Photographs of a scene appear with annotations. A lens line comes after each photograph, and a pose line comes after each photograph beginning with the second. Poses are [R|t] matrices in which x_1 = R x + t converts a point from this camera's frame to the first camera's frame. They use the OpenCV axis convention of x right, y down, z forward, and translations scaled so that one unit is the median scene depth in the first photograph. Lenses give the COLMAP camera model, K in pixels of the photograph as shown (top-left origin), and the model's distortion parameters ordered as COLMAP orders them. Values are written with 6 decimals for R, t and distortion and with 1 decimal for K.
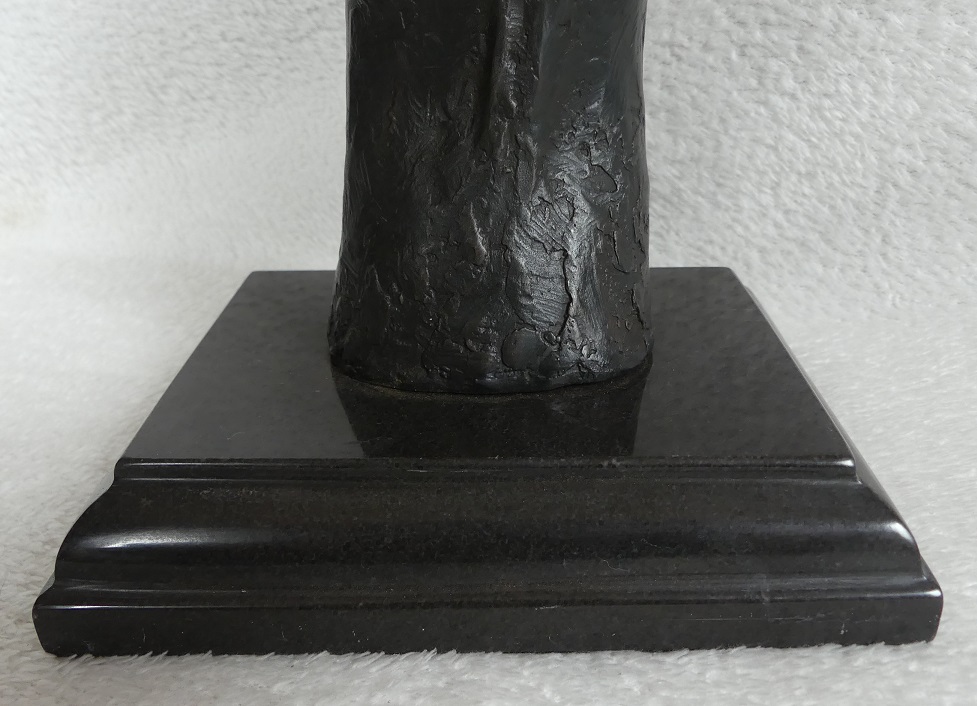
lens RADIAL K [[914.0, 0, 504.2], [0, 914.0, 402.5], [0, 0, 1]] dist [-0.022356, 0.000000]
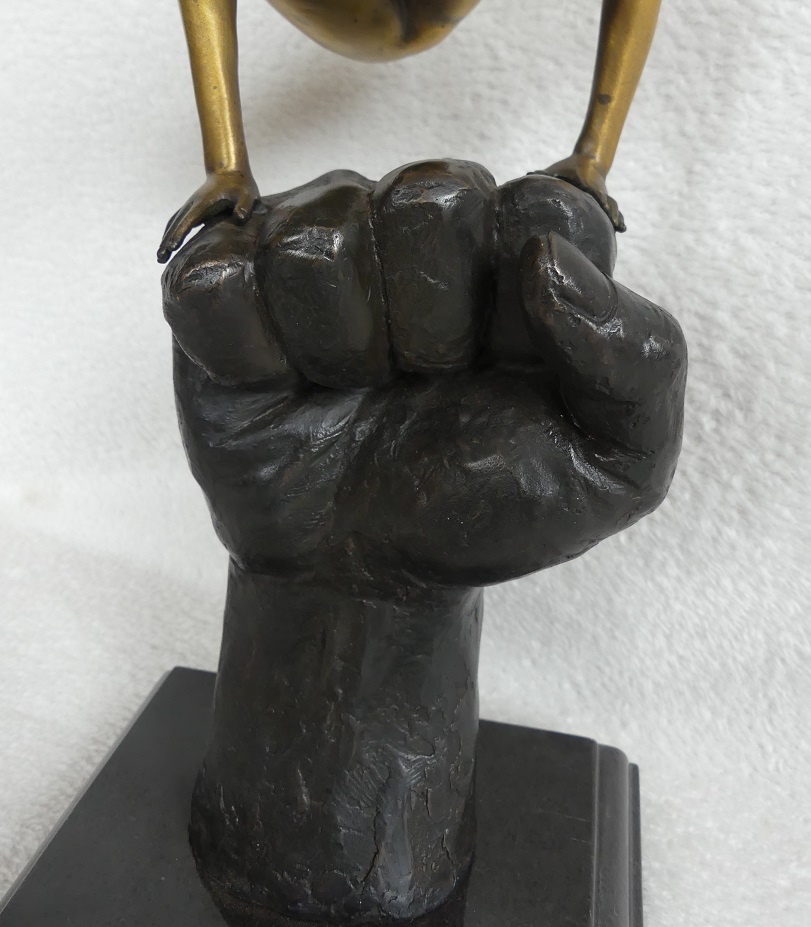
lens RADIAL K [[927.9, 0, 448.0], [0, 927.9, 354.3], [0, 0, 1]] dist [-0.016095, 0.000000]
pose [[0.979023, 0.115627, -0.167760, 0.229495], [-0.131037, 0.987824, -0.083863, -0.523947], [0.156021, 0.104087, 0.982254, -0.144550]]
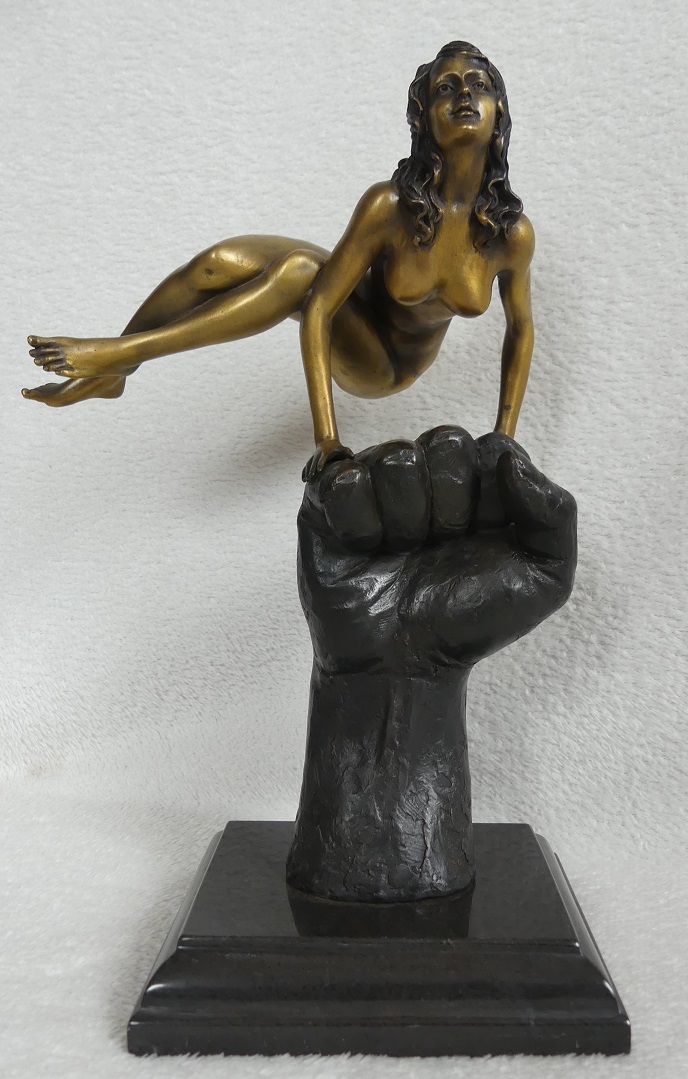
lens RADIAL K [[1014.0, 0, 391.2], [0, 1014.0, 532.6], [0, 0, 1]] dist [0.012525, 0.000000]
pose [[0.999631, 0.022570, 0.015132, -0.035440], [-0.015321, 0.928049, -0.372142, 0.048340], [-0.022443, 0.371773, 0.928052, -0.914395]]
